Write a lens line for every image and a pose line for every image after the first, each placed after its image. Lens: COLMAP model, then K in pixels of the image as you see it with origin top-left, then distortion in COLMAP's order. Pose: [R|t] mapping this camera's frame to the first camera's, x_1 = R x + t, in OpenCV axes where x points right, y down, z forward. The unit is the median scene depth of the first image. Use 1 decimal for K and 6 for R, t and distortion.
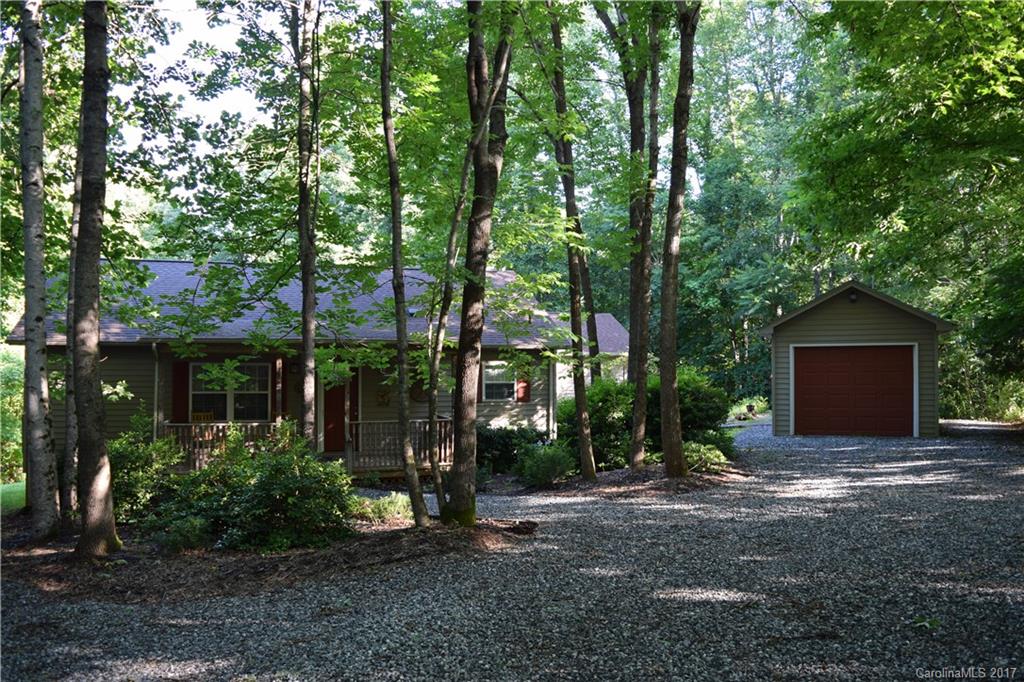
lens RADIAL K [[809.7, 0, 512.0], [0, 809.7, 341.0], [0, 0, 1]] dist [-0.083970, 0.009868]
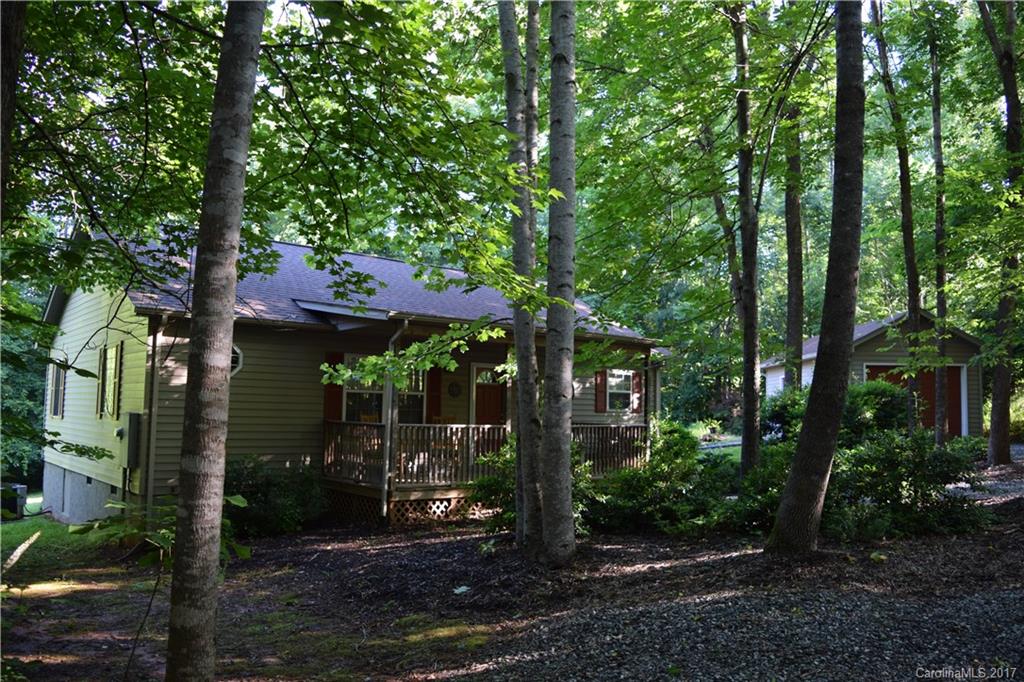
lens RADIAL K [[809.7, 0, 512.0], [0, 809.7, 341.0], [0, 0, 1]] dist [-0.083970, 0.009868]
pose [[0.929673, 0.048748, 0.365145, -0.483866], [-0.030036, 0.997936, -0.056755, 0.049346], [-0.367159, 0.041796, 0.929219, 0.164451]]
